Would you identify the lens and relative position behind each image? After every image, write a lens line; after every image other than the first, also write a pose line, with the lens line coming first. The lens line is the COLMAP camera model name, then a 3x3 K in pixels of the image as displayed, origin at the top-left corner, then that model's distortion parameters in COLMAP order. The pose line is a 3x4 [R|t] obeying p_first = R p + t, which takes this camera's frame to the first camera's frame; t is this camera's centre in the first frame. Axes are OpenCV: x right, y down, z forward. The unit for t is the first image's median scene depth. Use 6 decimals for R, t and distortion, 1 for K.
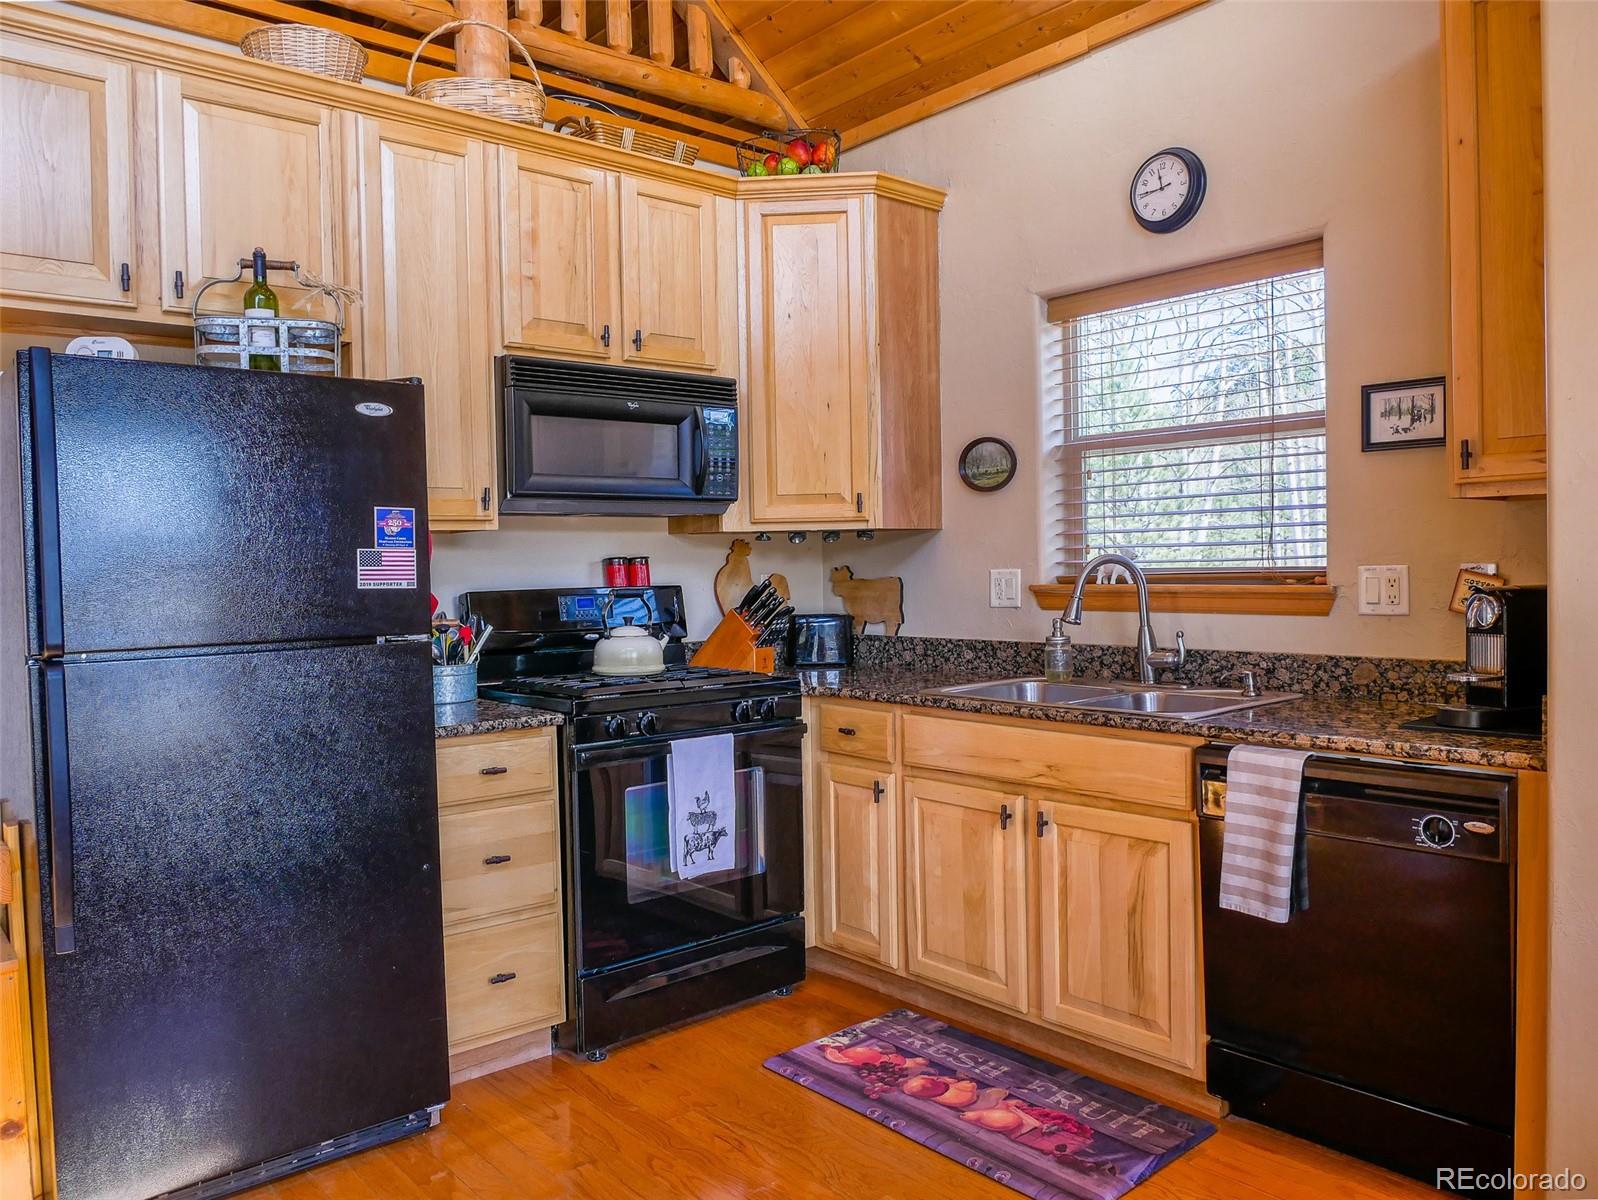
lens RADIAL K [[1154.1, 0, 811.7], [0, 1154.1, 604.7], [0, 0, 1]] dist [-0.050708, 0.019460]
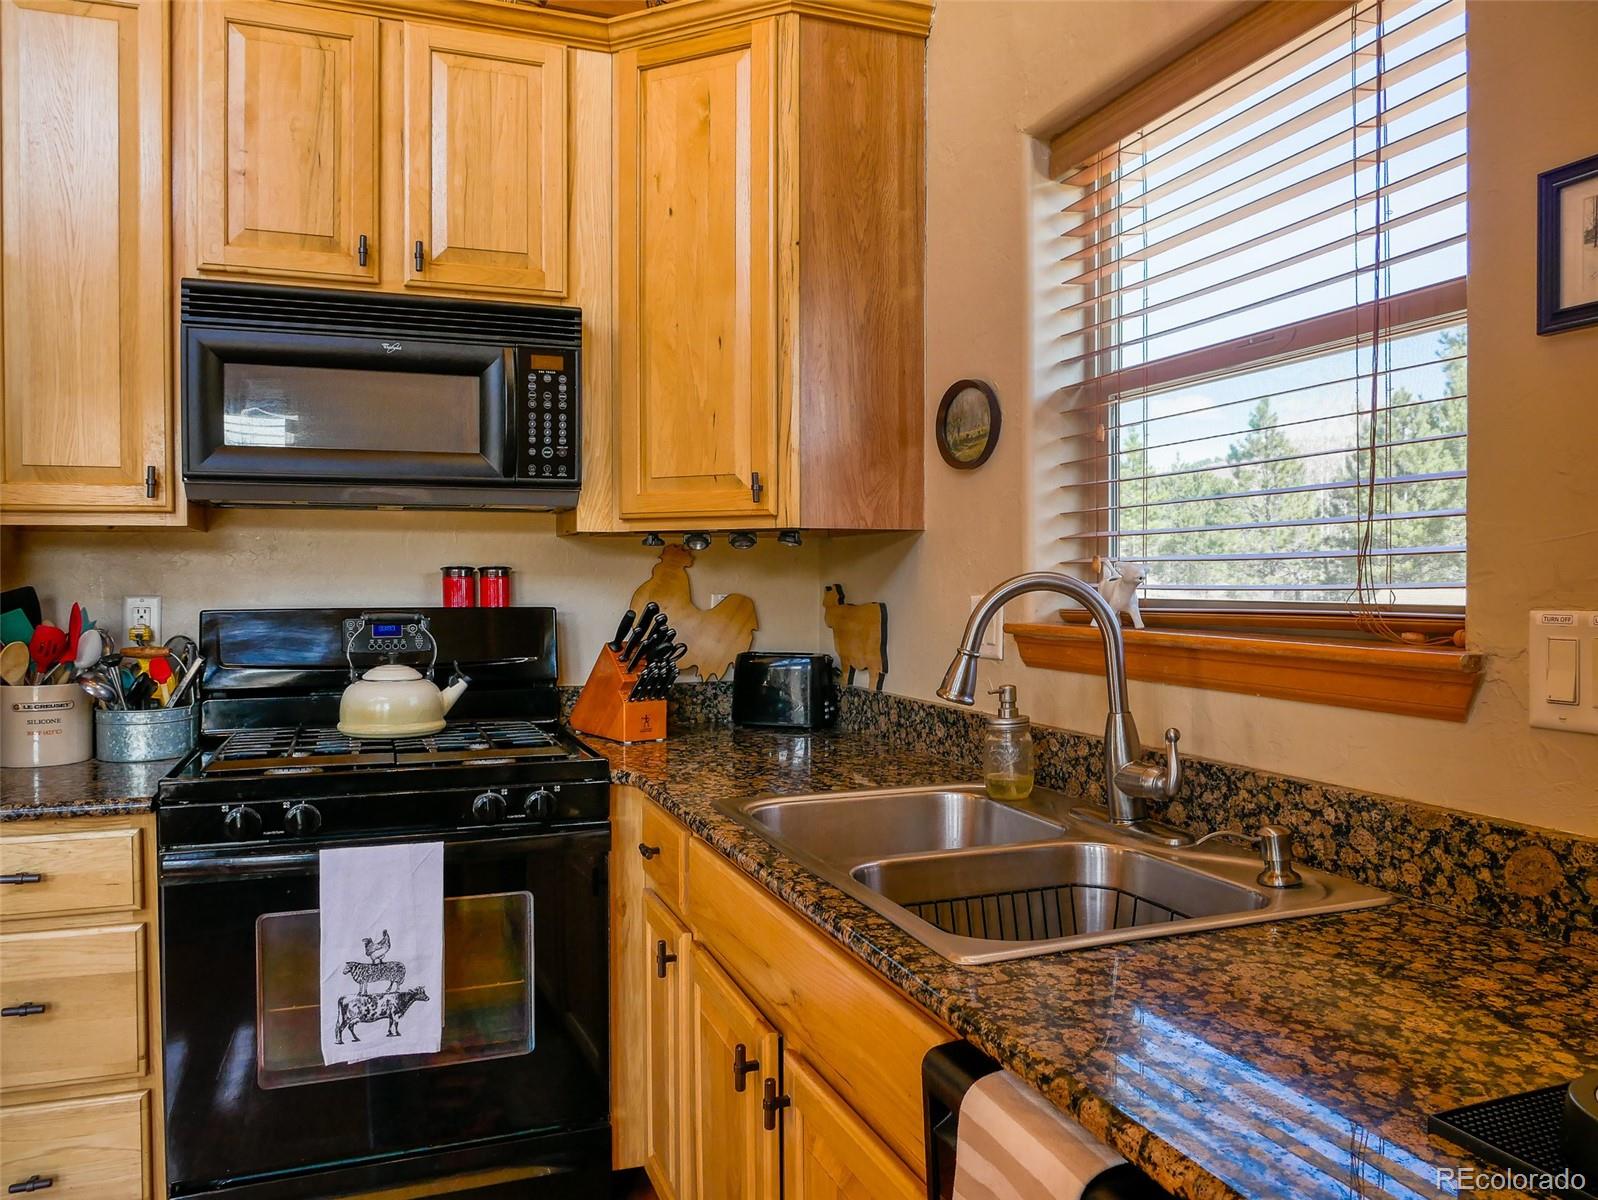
lens RADIAL K [[1154.1, 0, 801.3], [0, 1154.1, 596.5], [0, 0, 1]] dist [-0.050708, 0.019460]
pose [[0.936989, 0.023891, -0.348540, 0.328378], [-0.030606, 0.999437, -0.013771, -0.021757], [0.348014, 0.023570, 0.937193, 0.455352]]
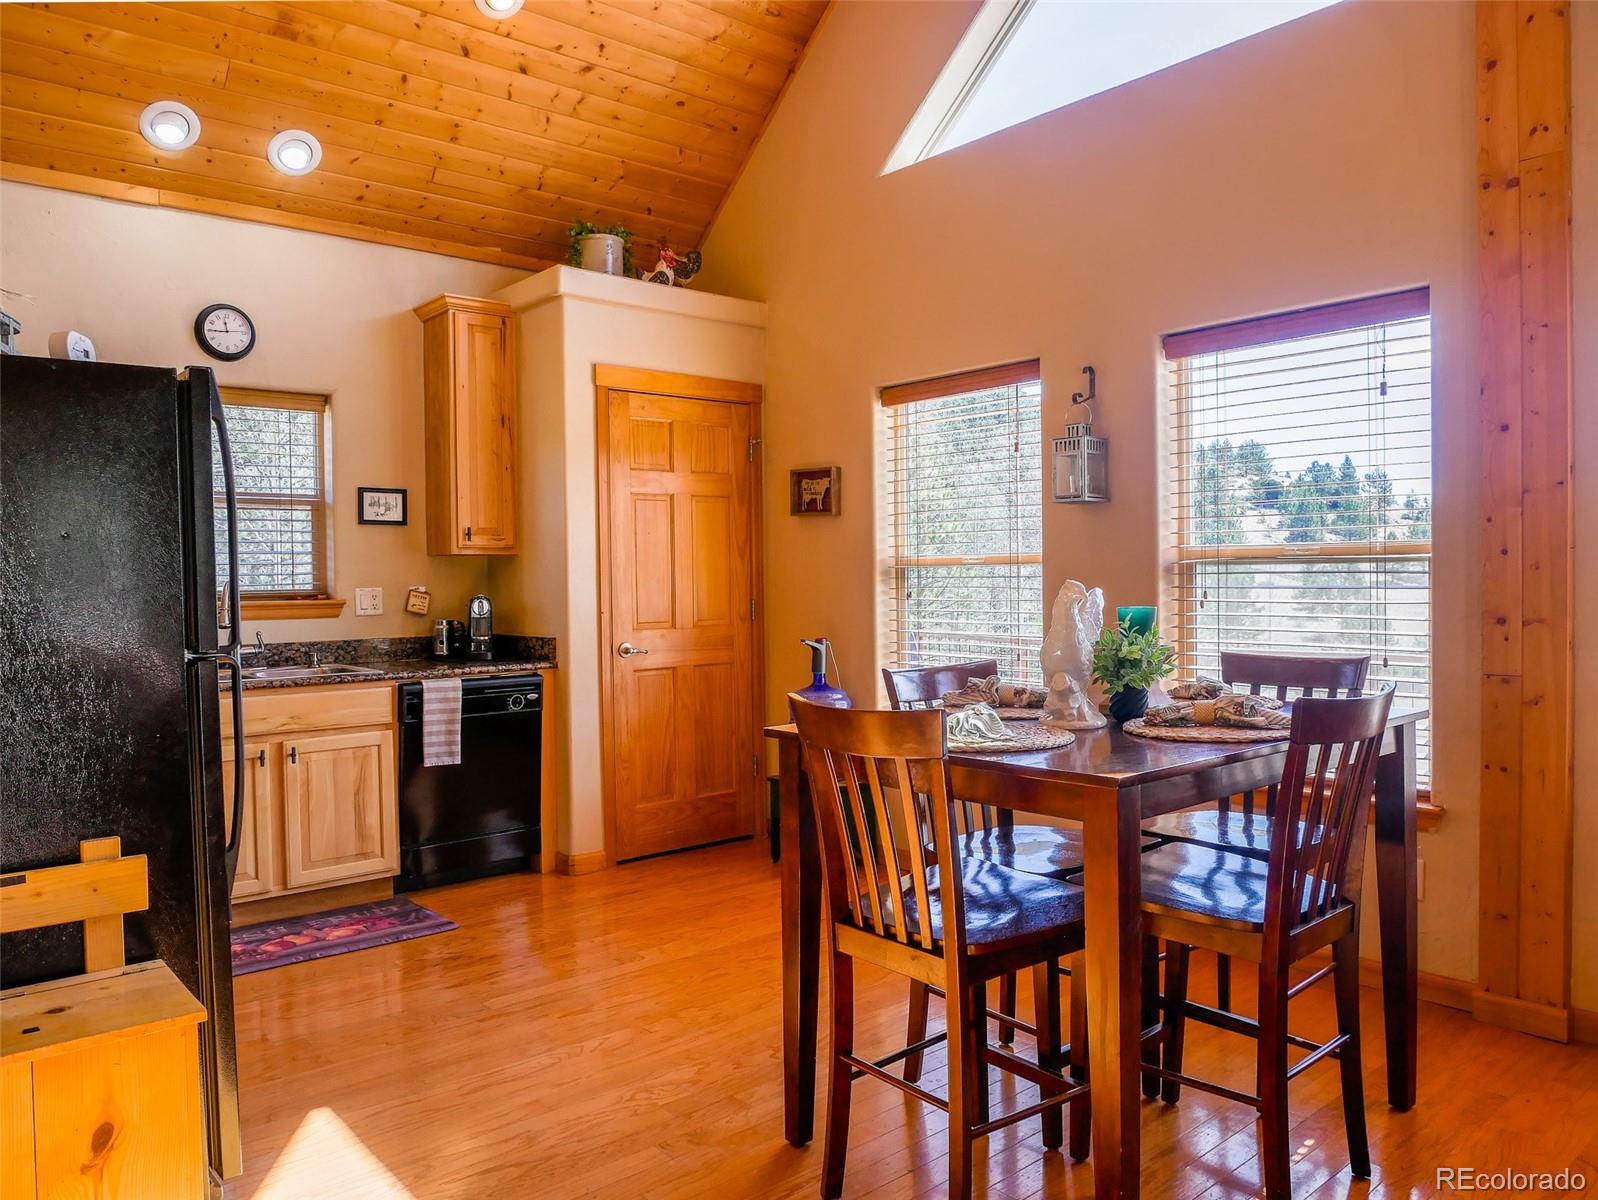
lens RADIAL K [[1154.1, 0, 813.6], [0, 1154.1, 601.4], [0, 0, 1]] dist [-0.050708, 0.019460]
pose [[-0.006509, -0.000473, 0.999979, -1.137792], [0.047261, 0.998882, 0.000780, 0.016199], [-0.998861, 0.047265, -0.006479, 0.269005]]
